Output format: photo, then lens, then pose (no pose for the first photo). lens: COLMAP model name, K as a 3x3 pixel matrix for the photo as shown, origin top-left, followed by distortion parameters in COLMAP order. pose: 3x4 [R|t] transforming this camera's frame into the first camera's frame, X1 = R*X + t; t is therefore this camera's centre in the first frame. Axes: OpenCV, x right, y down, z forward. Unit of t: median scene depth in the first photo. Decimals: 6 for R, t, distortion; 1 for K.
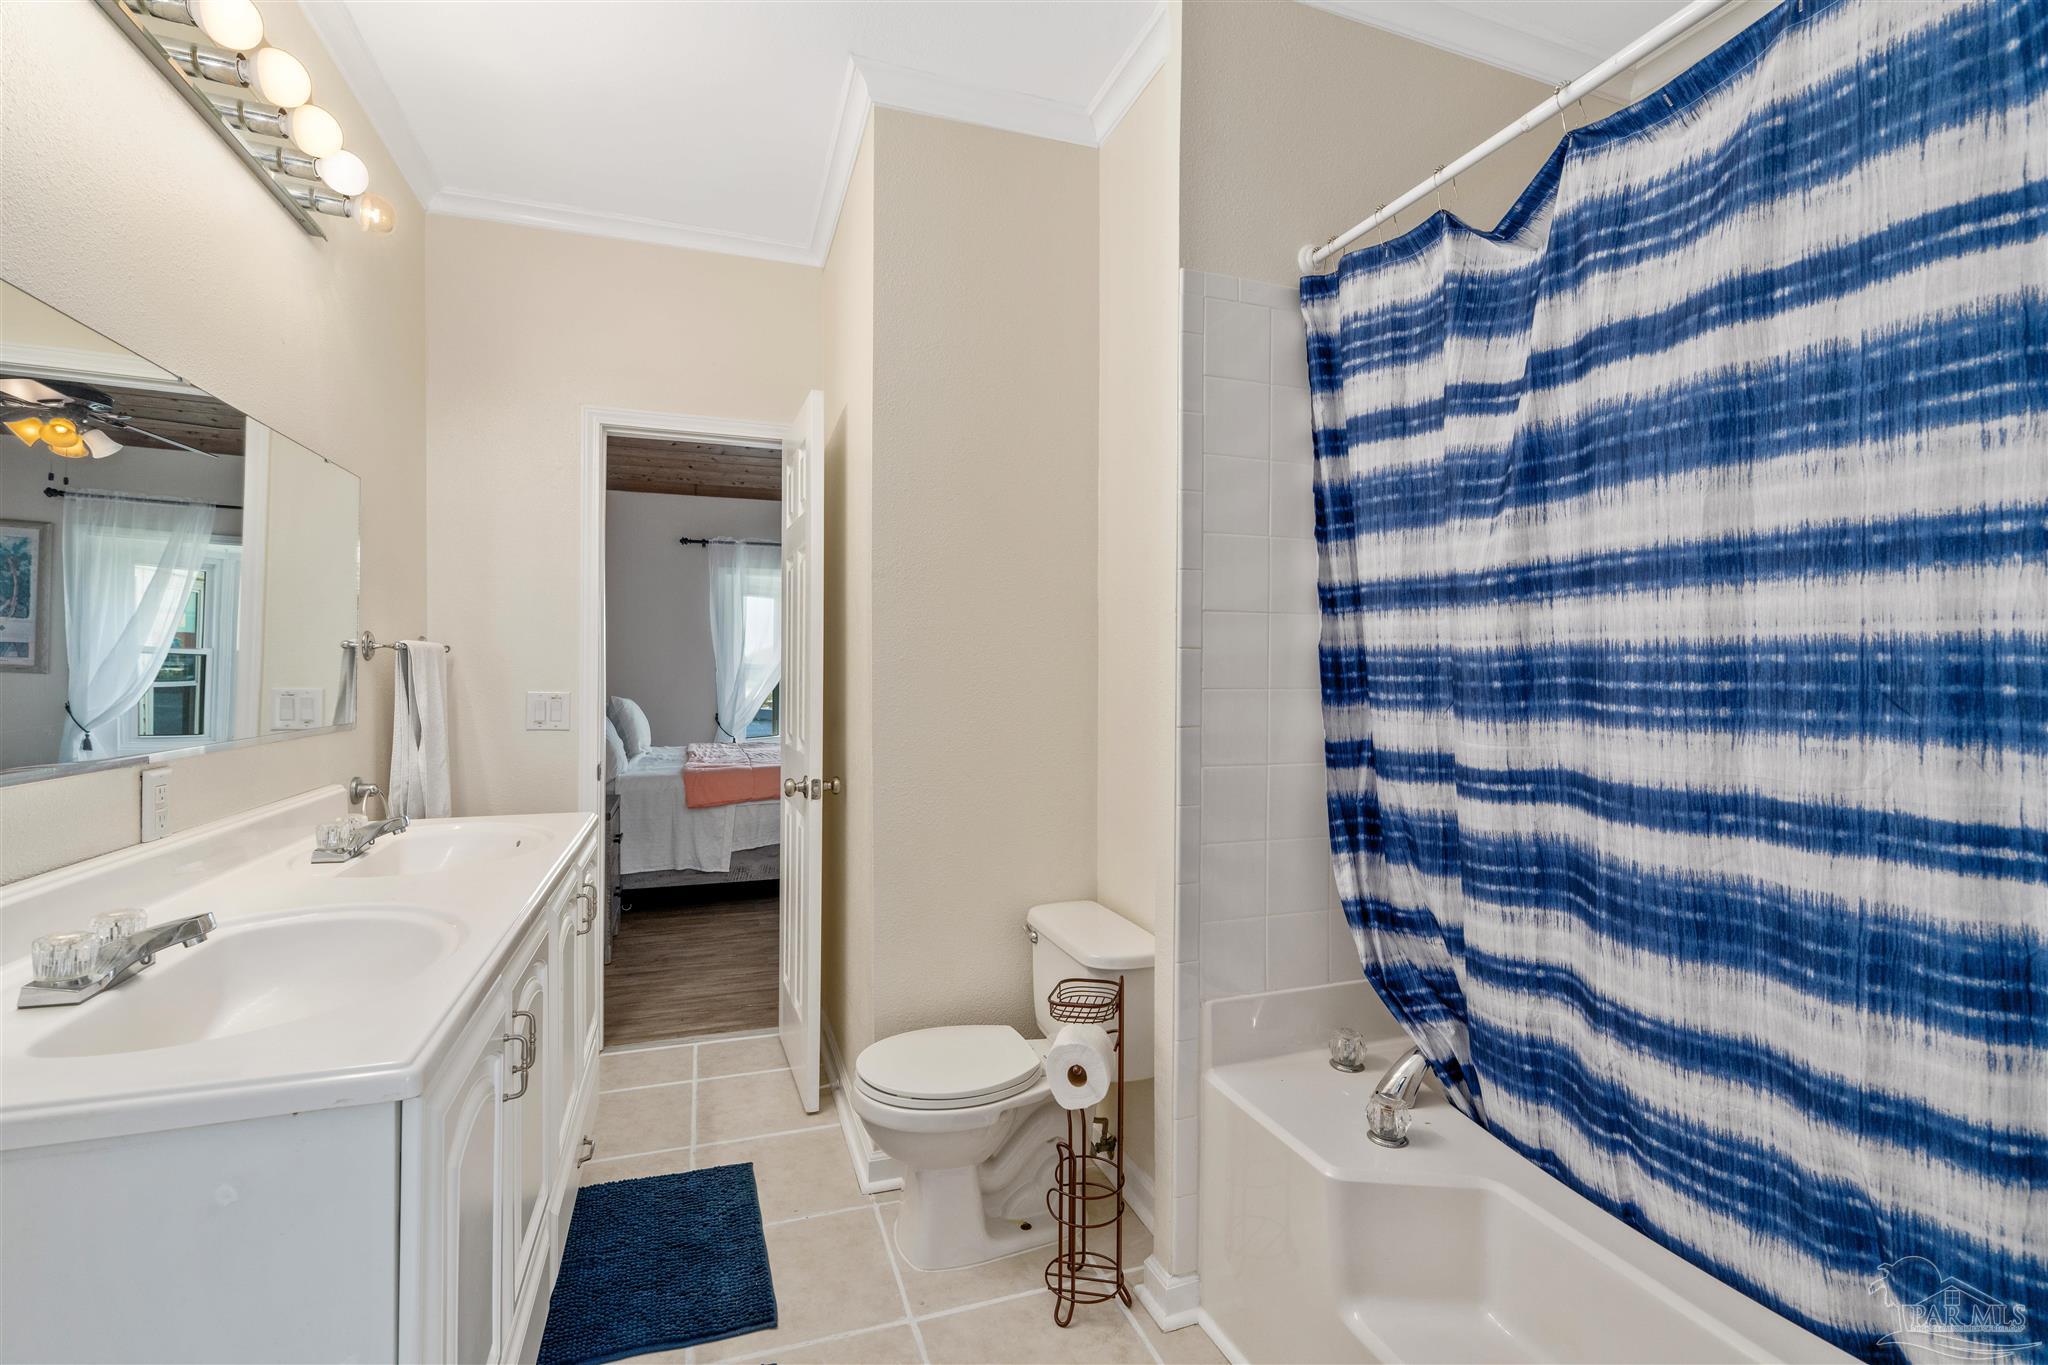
lens RADIAL K [[914.6, 0, 1032.0], [0, 914.6, 673.5], [0, 0, 1]] dist [-0.008260, 0.000227]
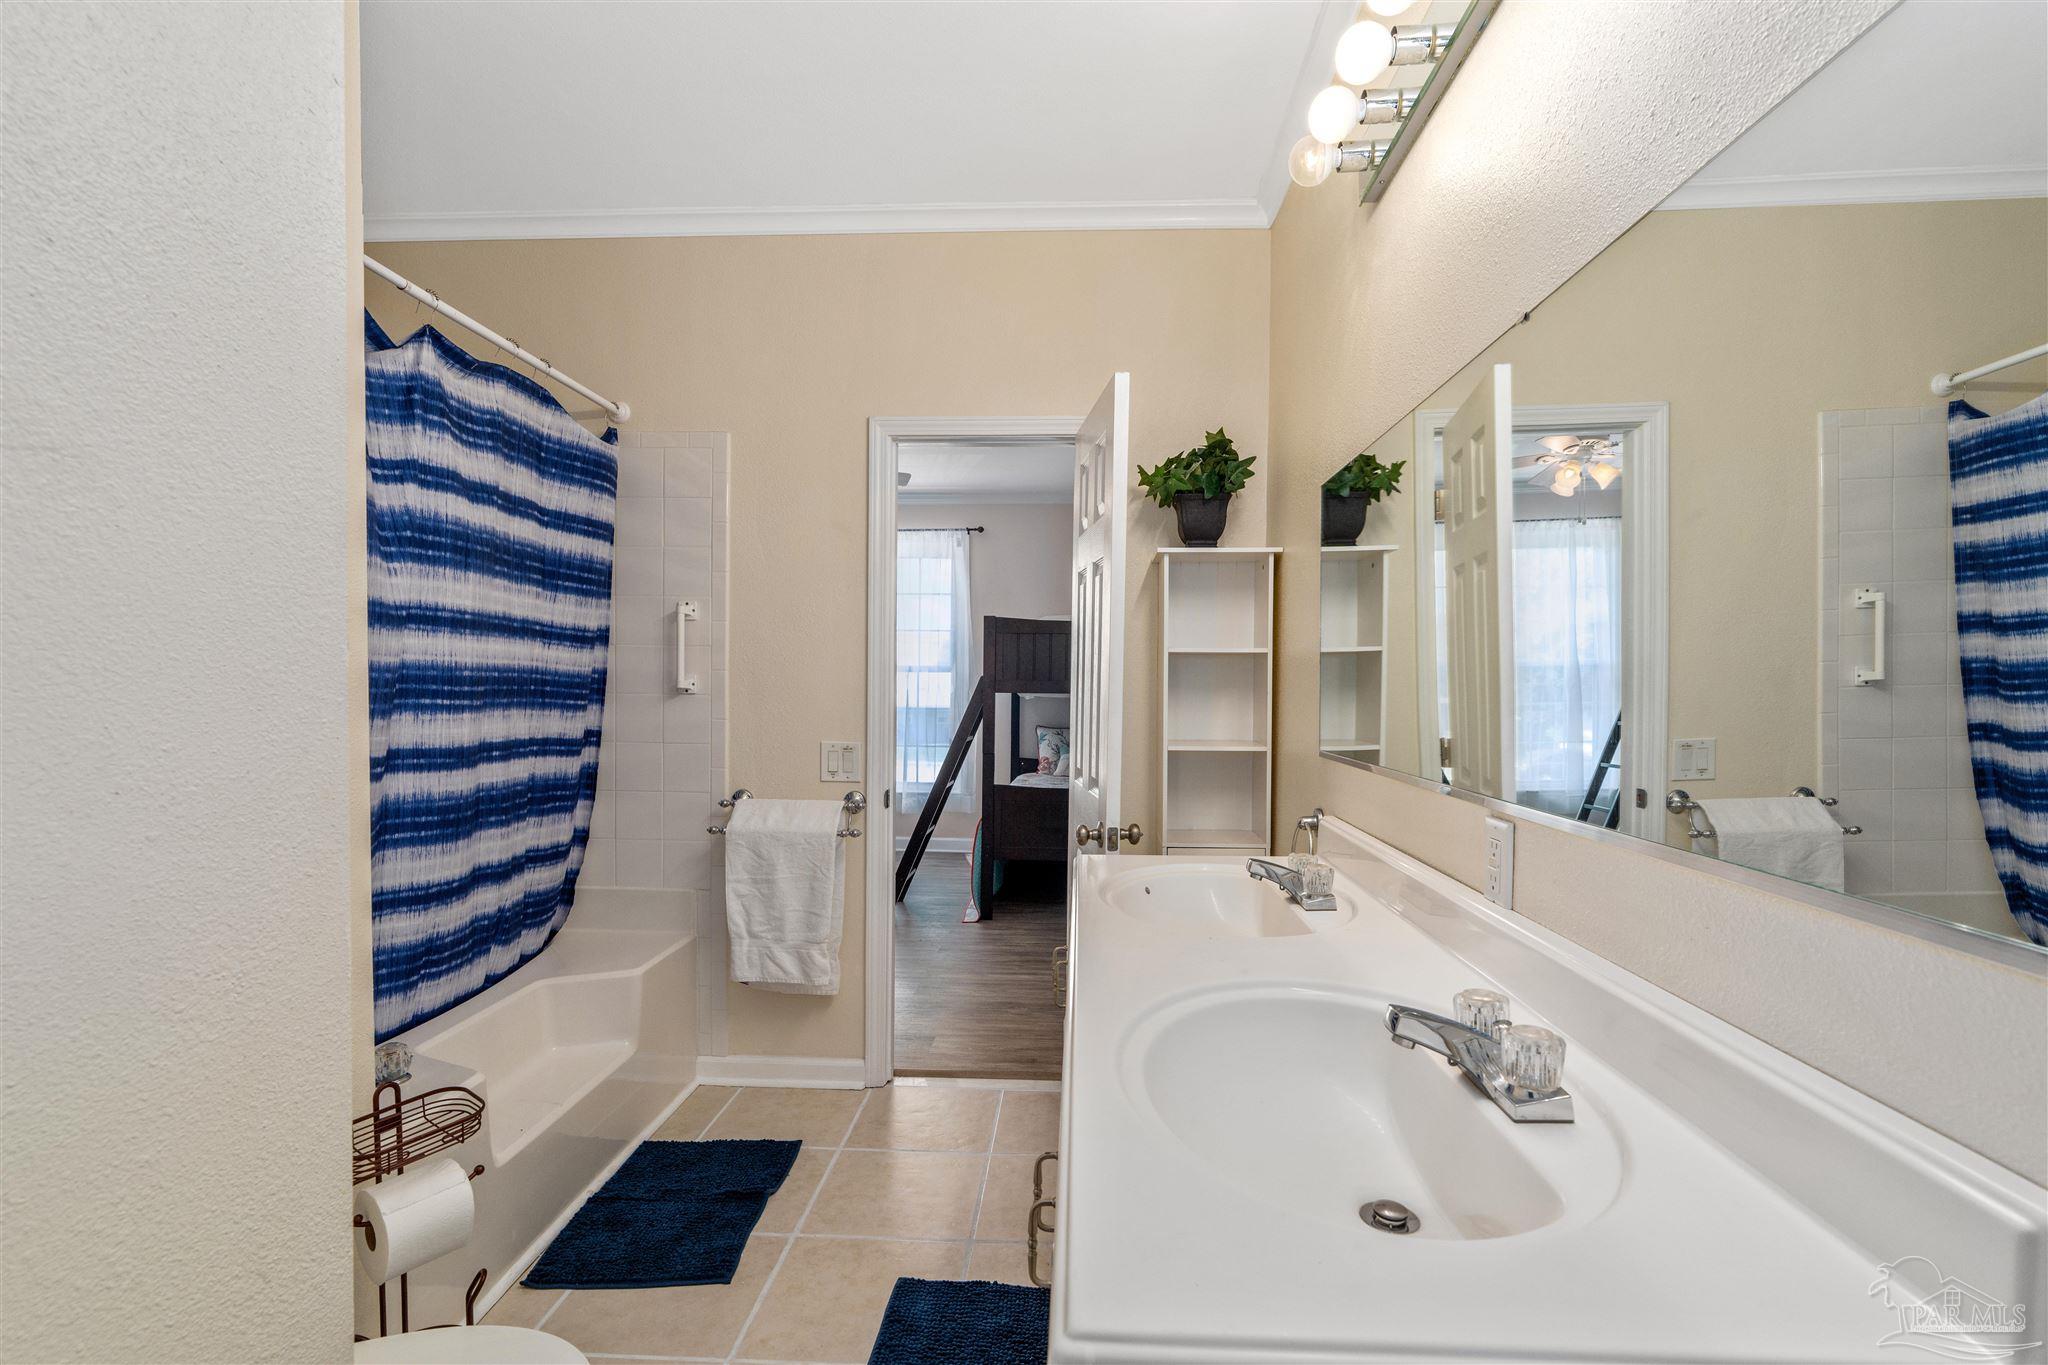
lens RADIAL K [[914.6, 0, 1025.8], [0, 914.6, 691.3], [0, 0, 1]] dist [-0.008260, 0.000227]
pose [[-0.933818, -0.016547, 0.357366, -0.977923], [-0.010981, 0.999785, 0.017599, -0.025212], [-0.357580, 0.012510, -0.933799, 2.304037]]
